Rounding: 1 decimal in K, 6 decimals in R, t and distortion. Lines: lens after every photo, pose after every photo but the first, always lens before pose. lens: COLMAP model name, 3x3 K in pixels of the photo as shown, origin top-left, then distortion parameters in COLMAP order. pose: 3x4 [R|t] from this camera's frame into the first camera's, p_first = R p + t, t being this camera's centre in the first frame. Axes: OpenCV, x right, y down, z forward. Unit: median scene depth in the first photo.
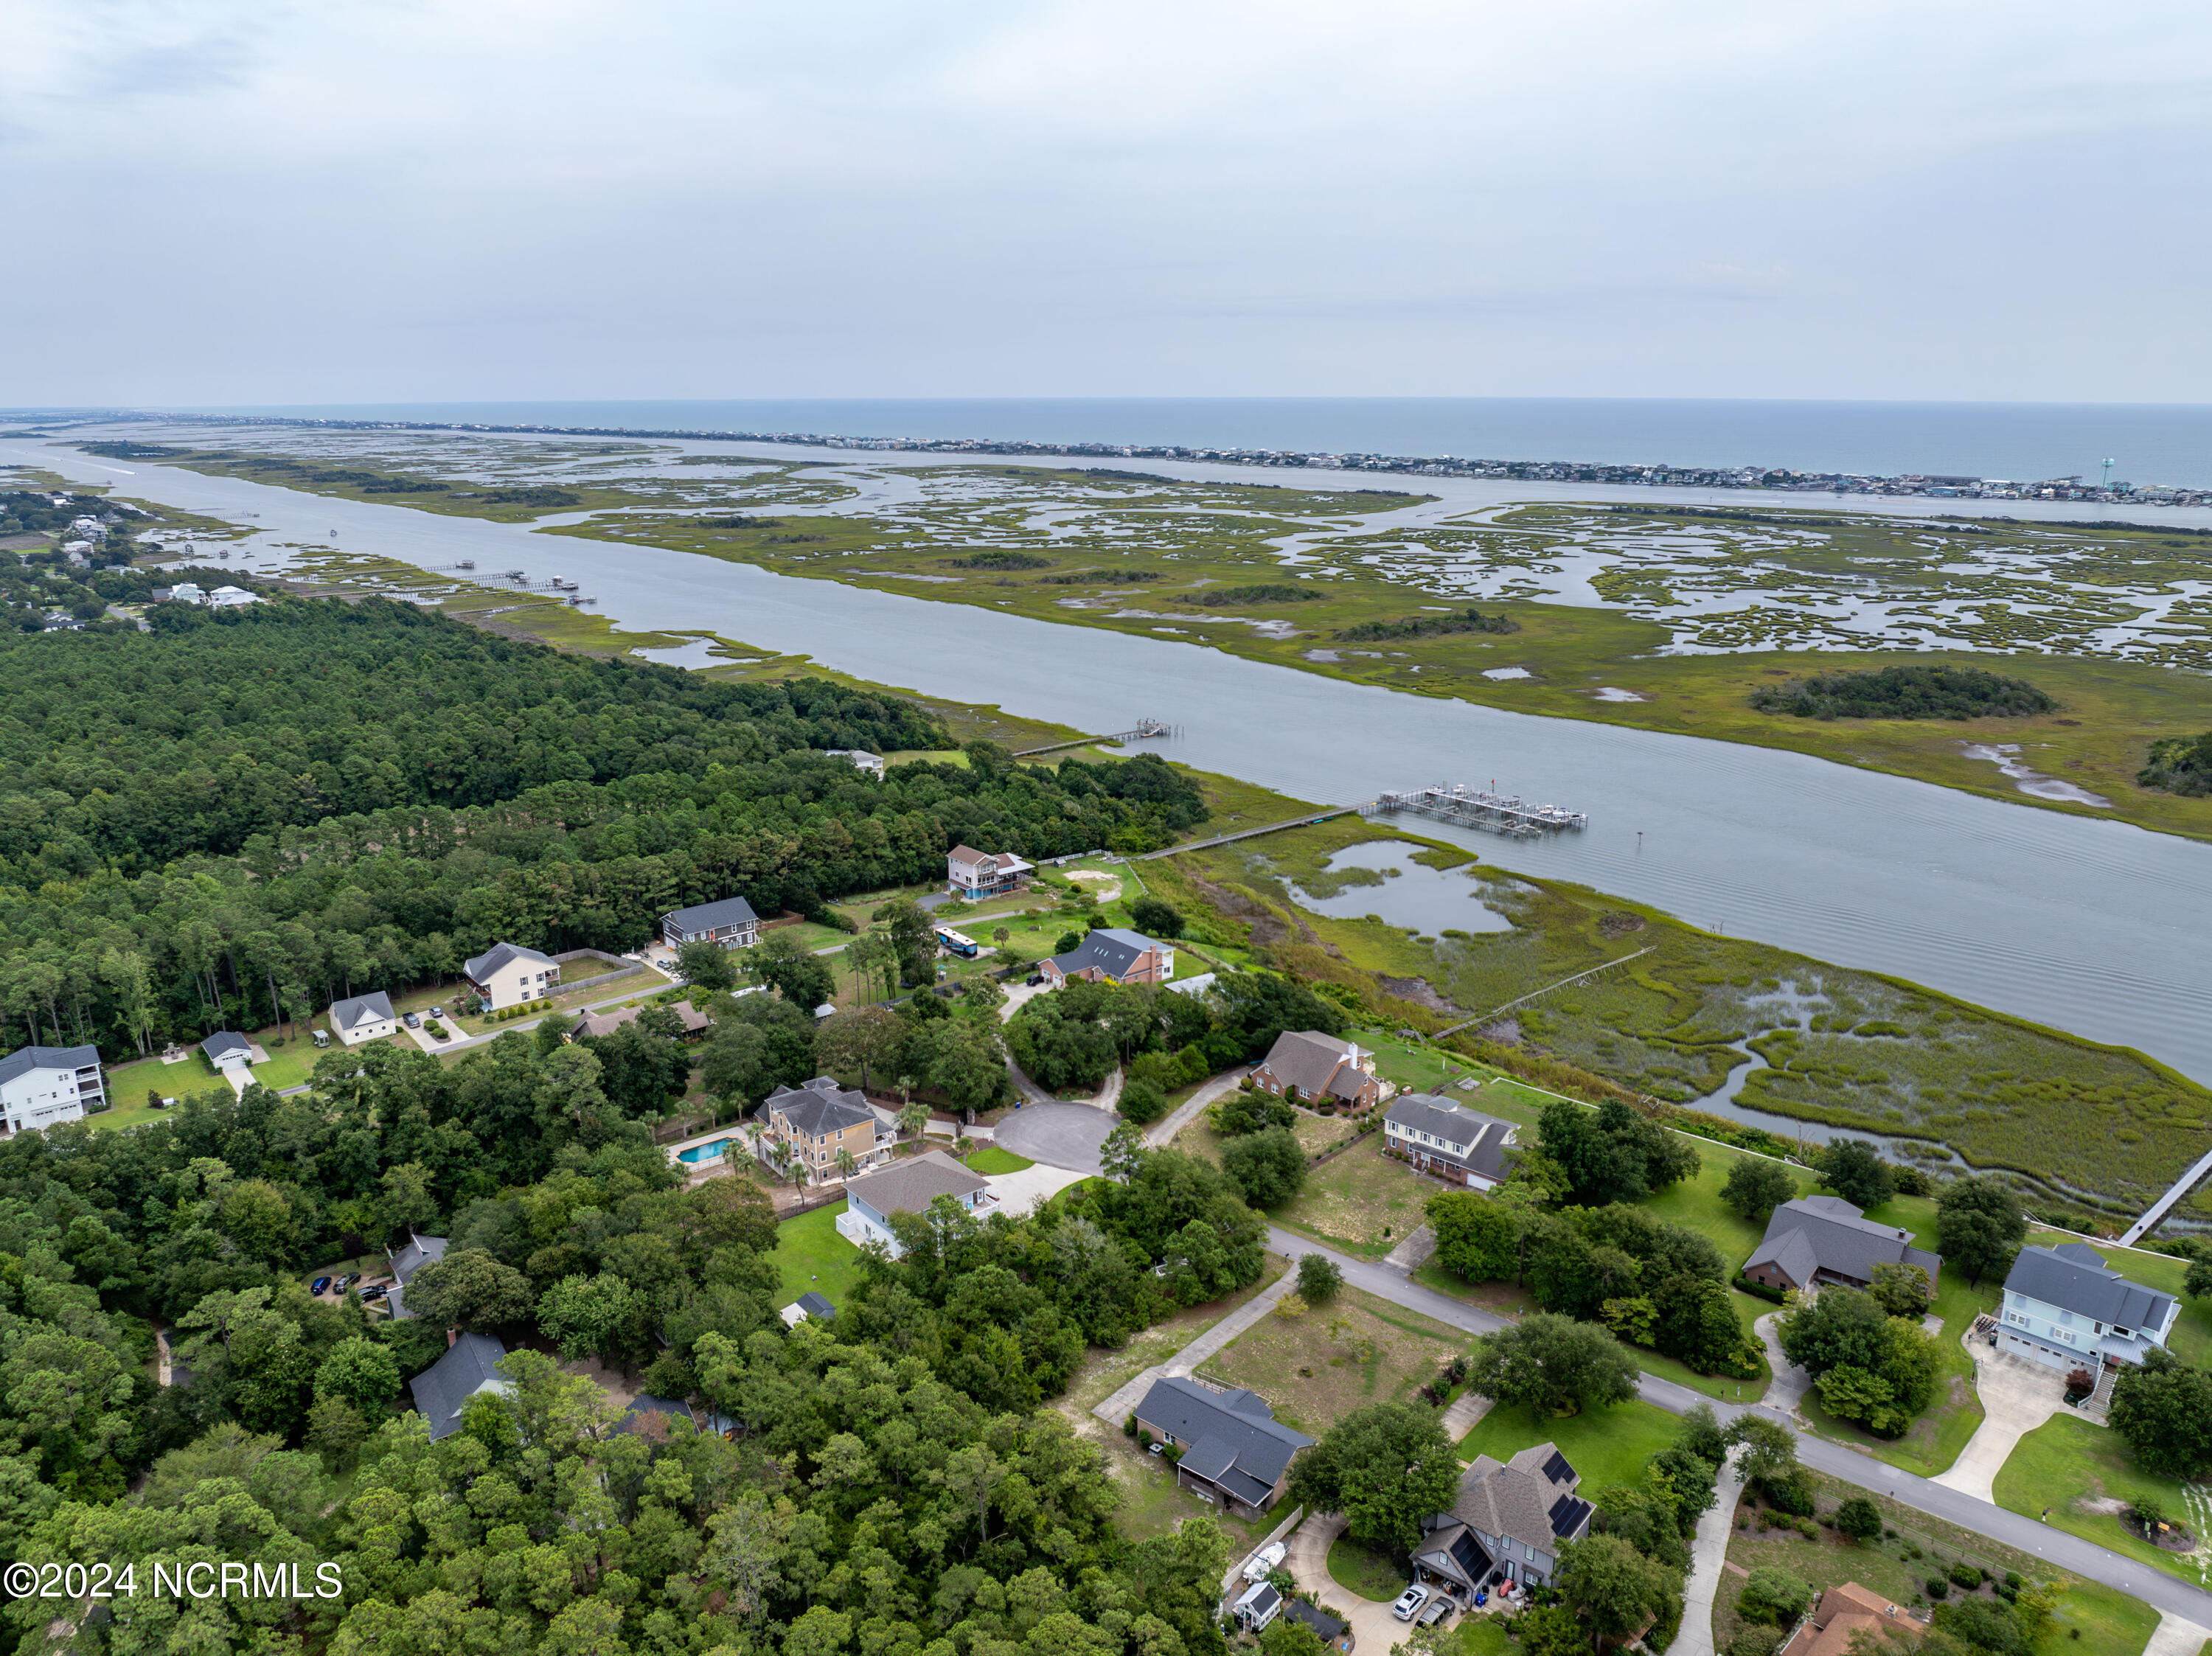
lens RADIAL K [[1558.4, 0, 1112.6], [0, 1558.4, 818.7], [0, 0, 1]] dist [-0.033575, -0.005162]
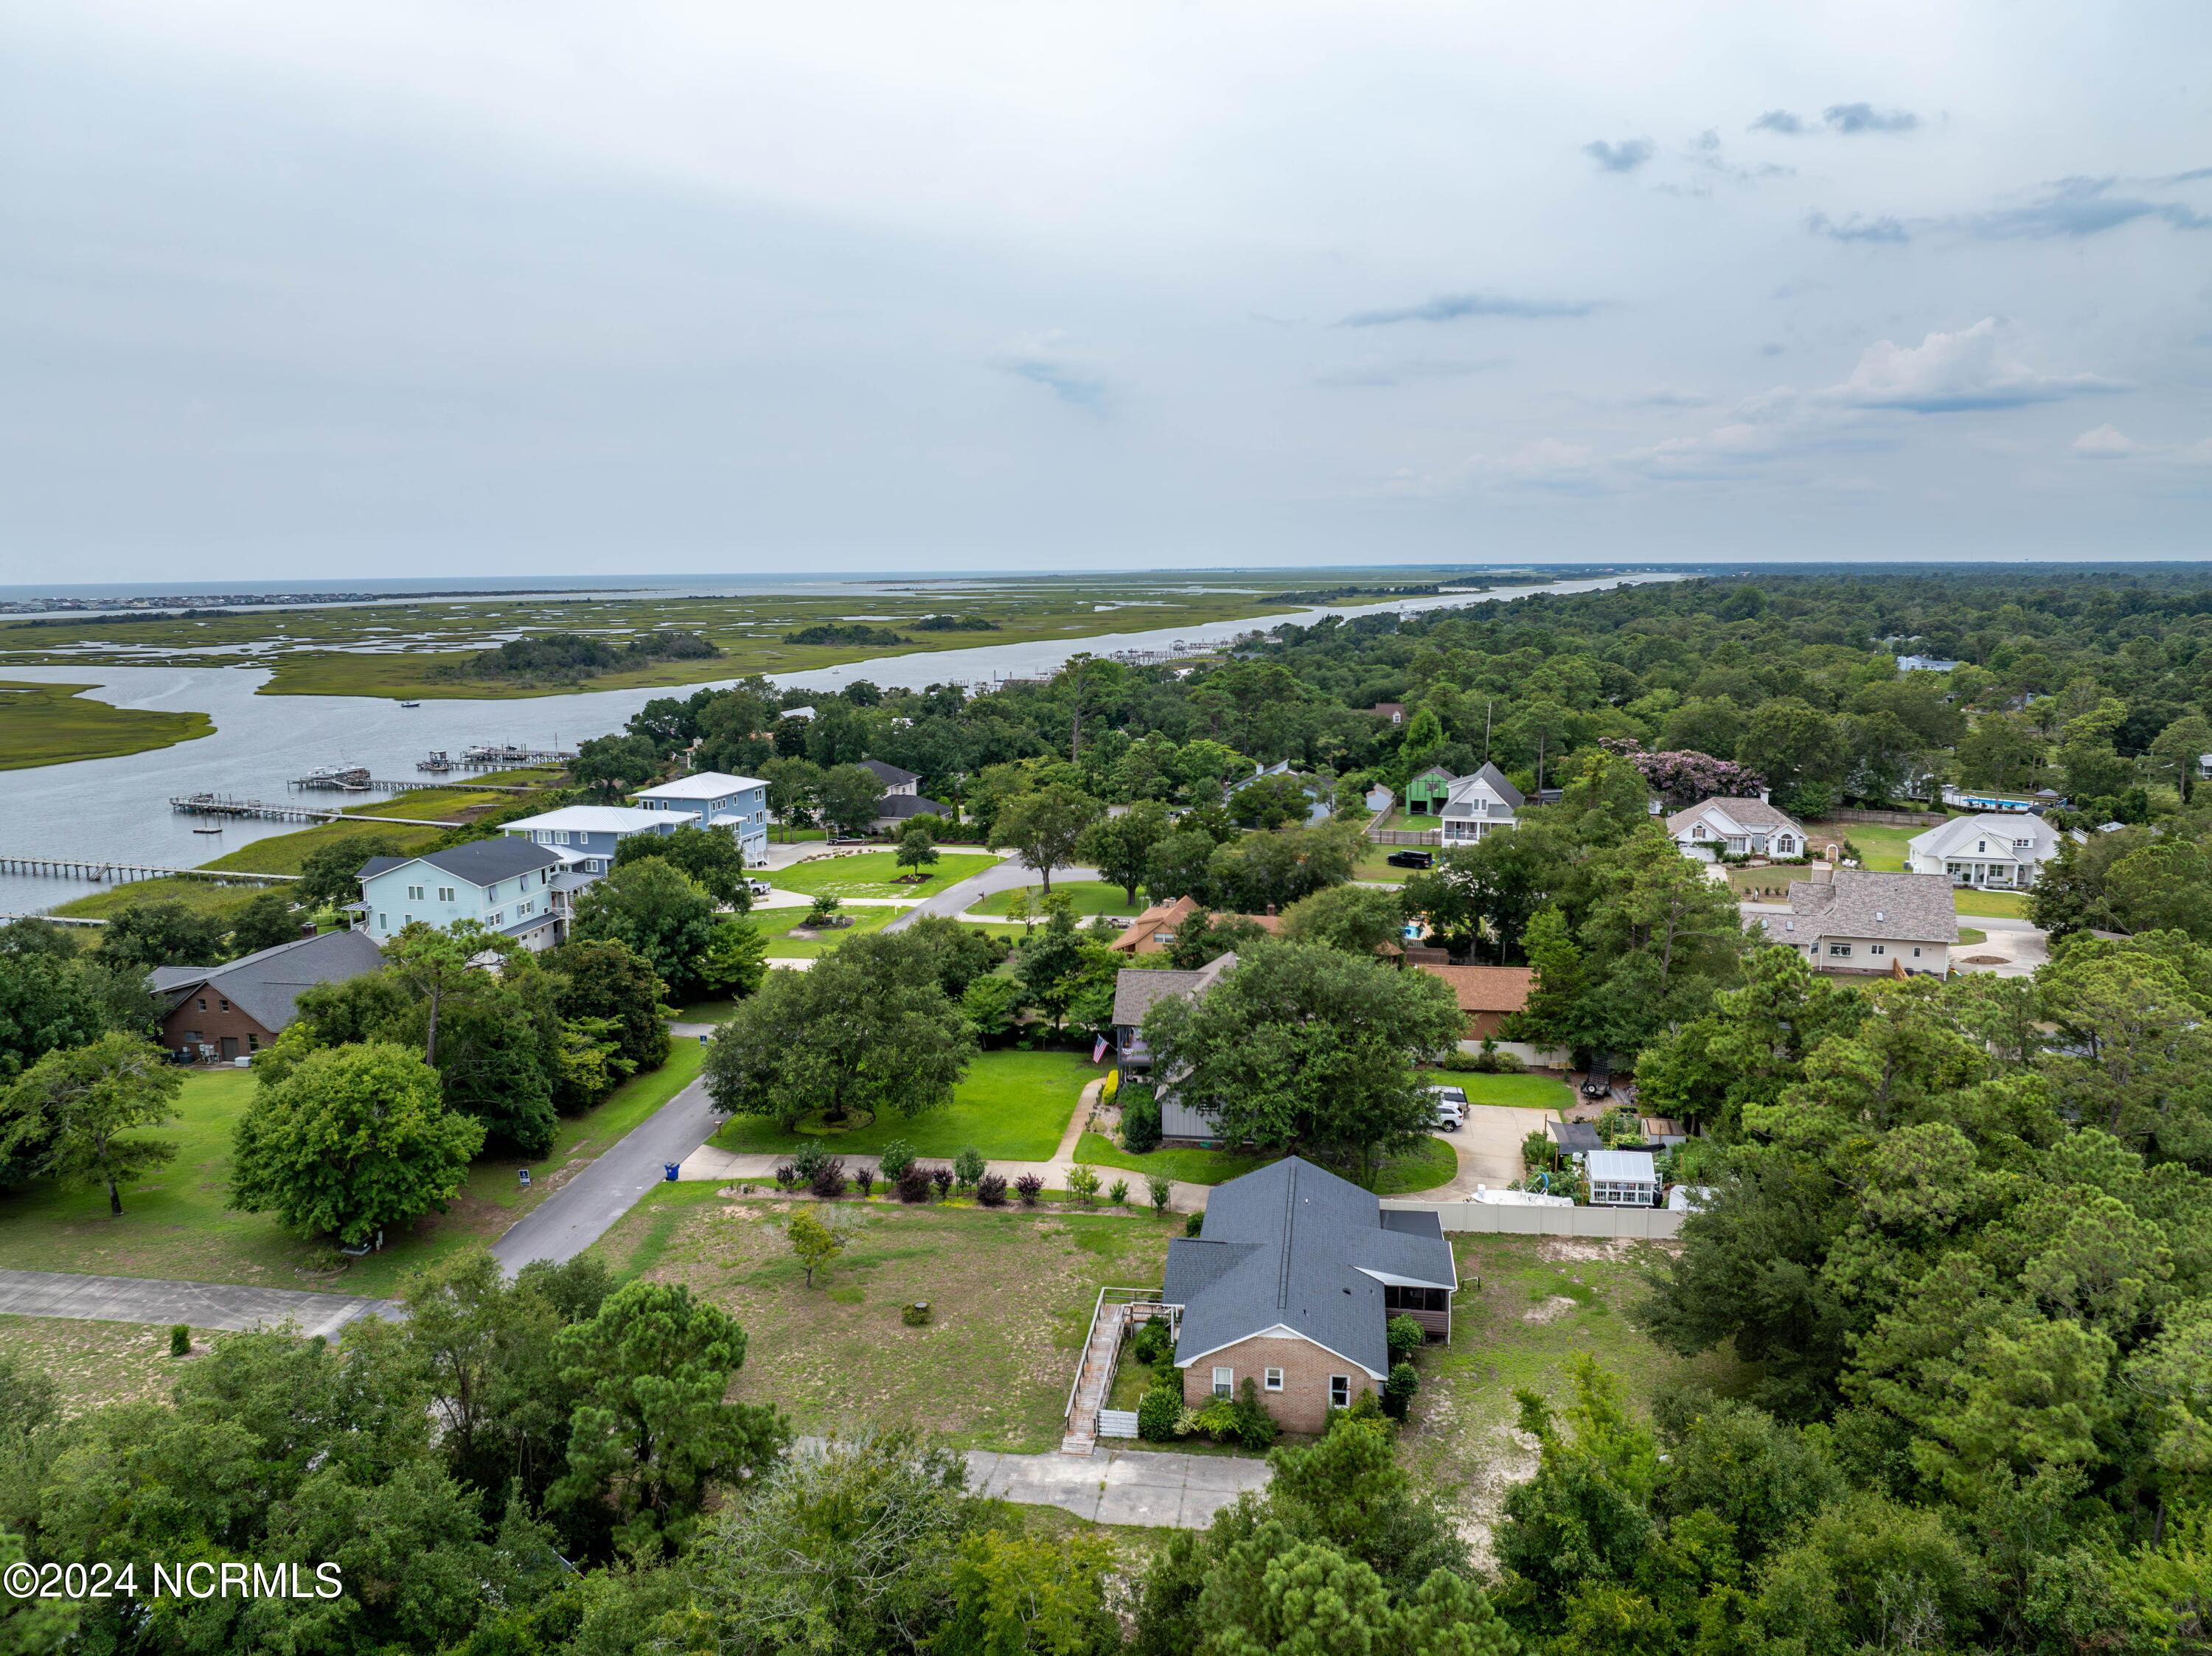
lens RADIAL K [[1558.4, 0, 1112.6], [0, 1558.4, 818.7], [0, 0, 1]] dist [-0.033575, -0.005162]
pose [[-0.518643, -0.131258, 0.844856, -0.115415], [0.232606, 0.929212, 0.287156, 0.063838], [-0.822742, 0.345450, -0.451398, 0.545478]]
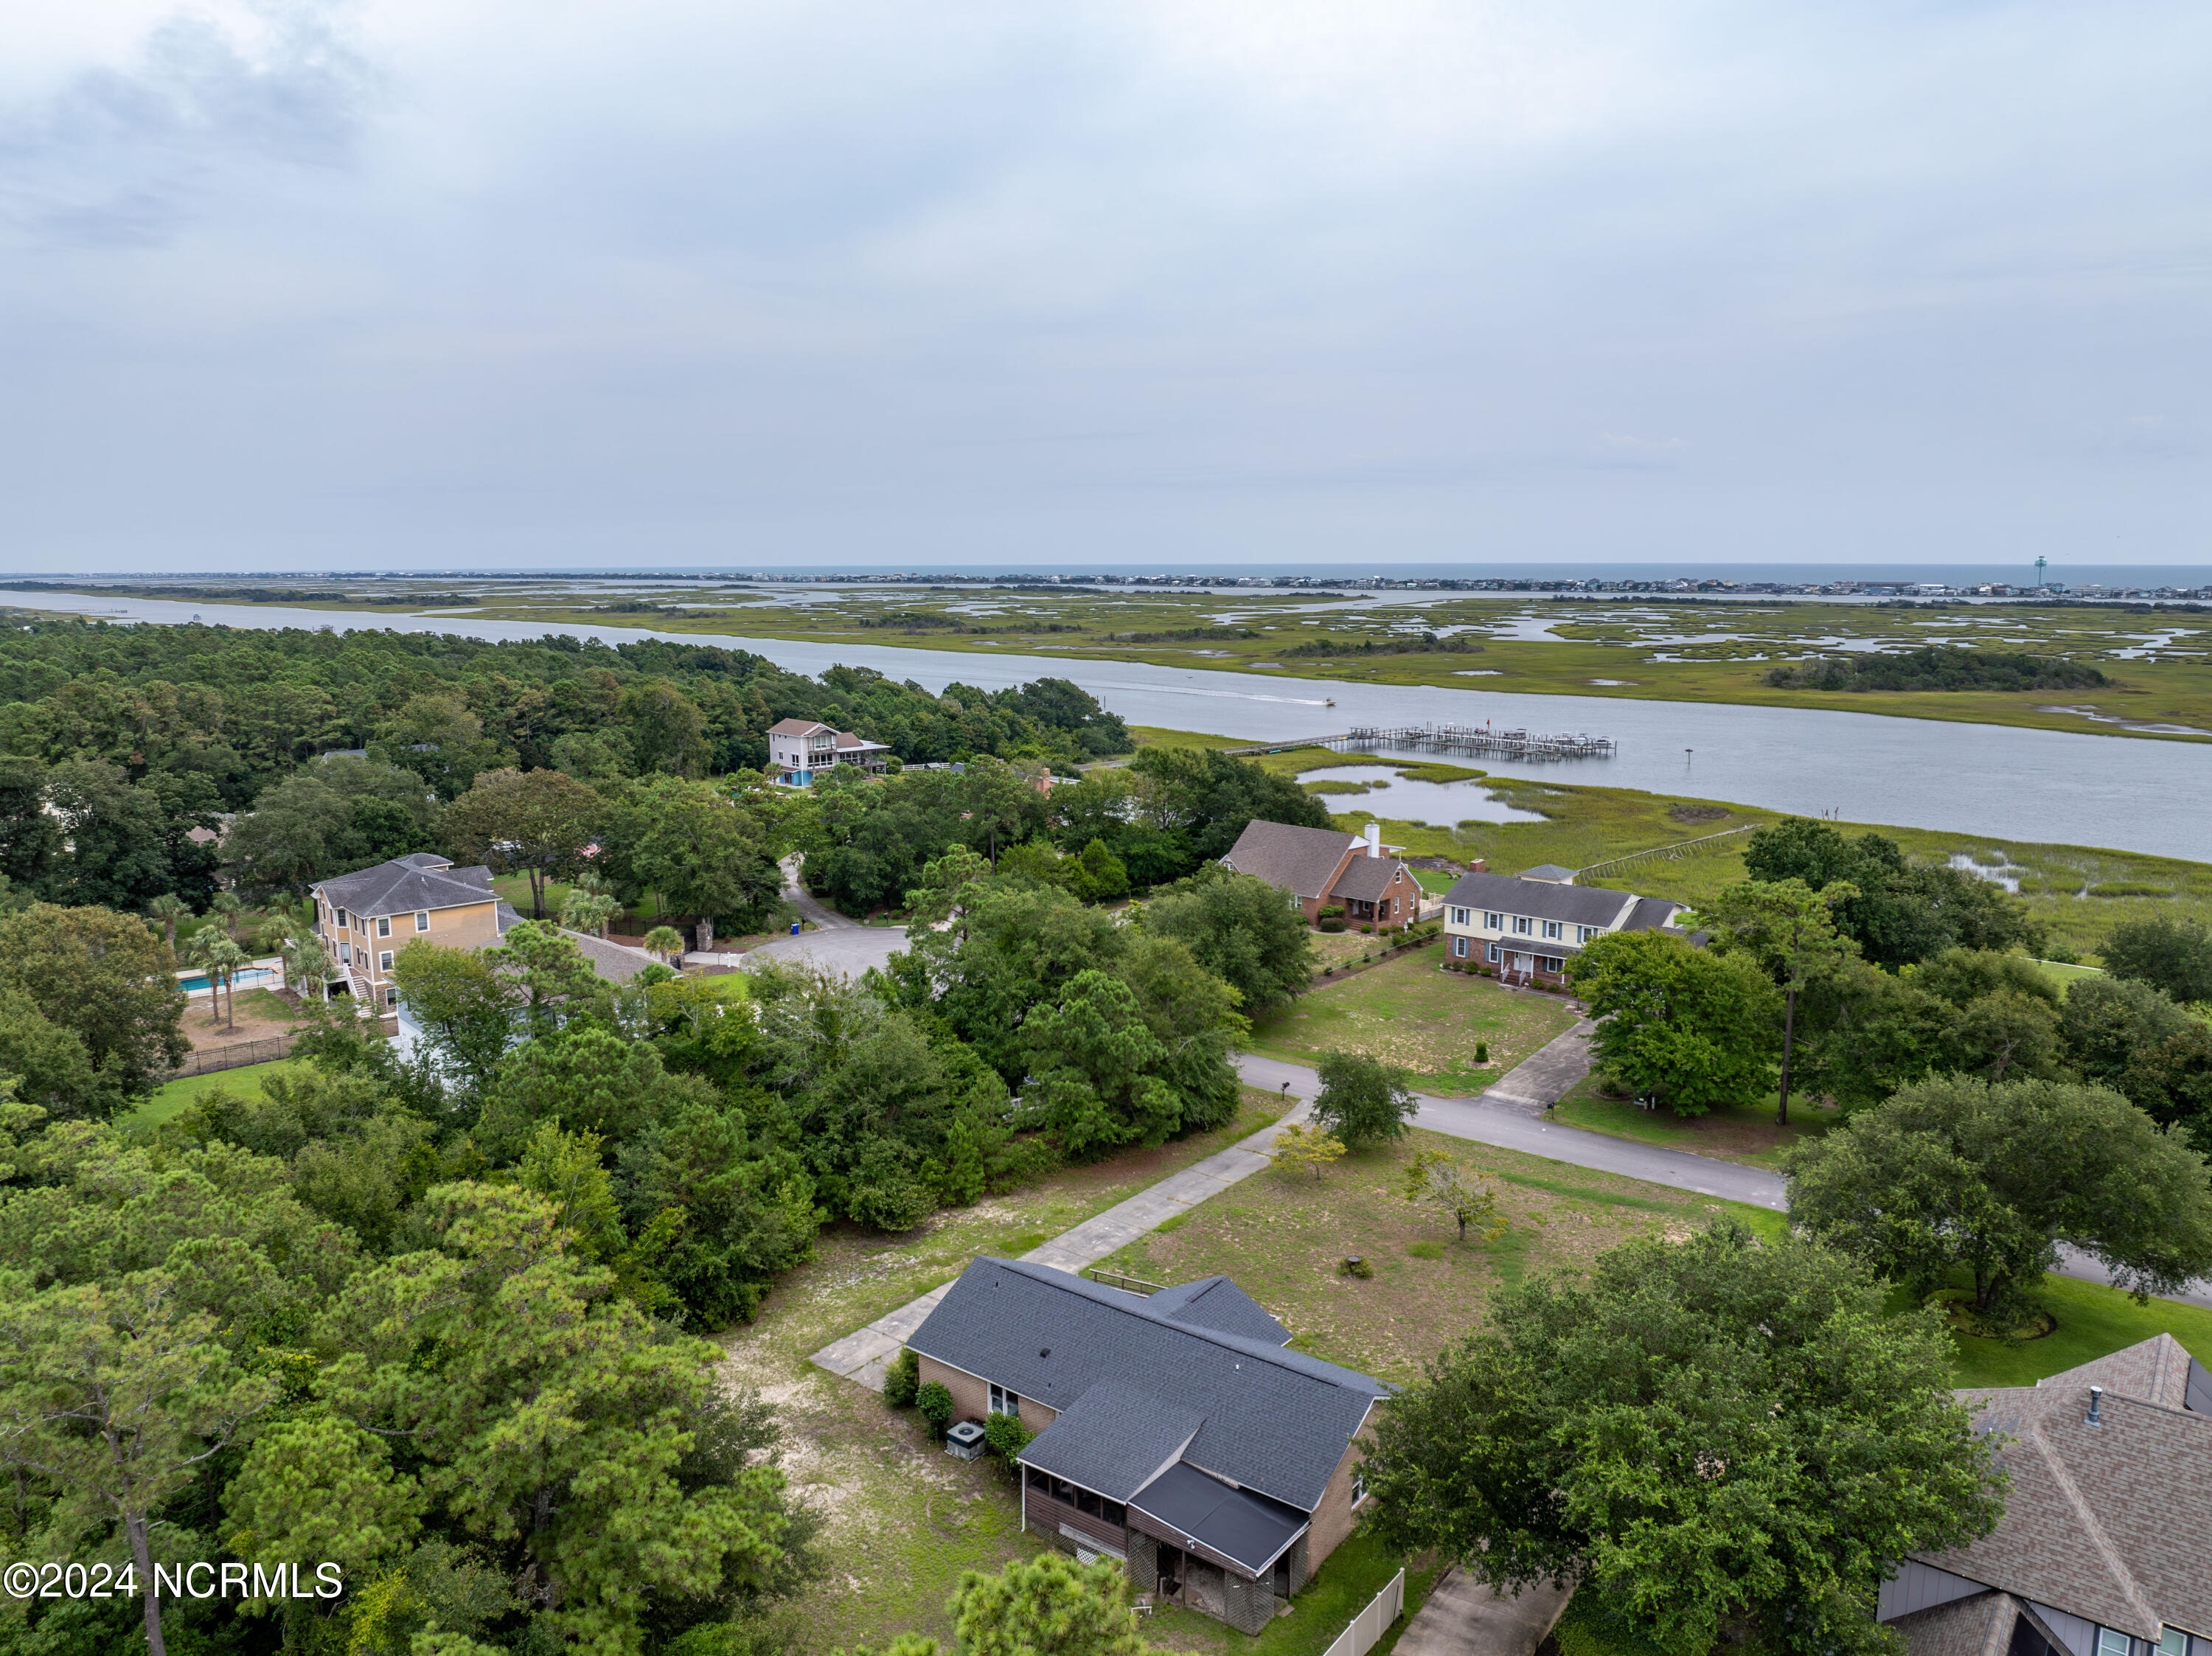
lens RADIAL K [[1558.4, 0, 1112.6], [0, 1558.4, 818.7], [0, 0, 1]] dist [-0.033575, -0.005162]
pose [[0.999059, -0.009140, 0.042388, 0.021918], [0.013321, 0.994956, -0.099425, 0.138279], [-0.041265, 0.099896, 0.994142, 0.289374]]
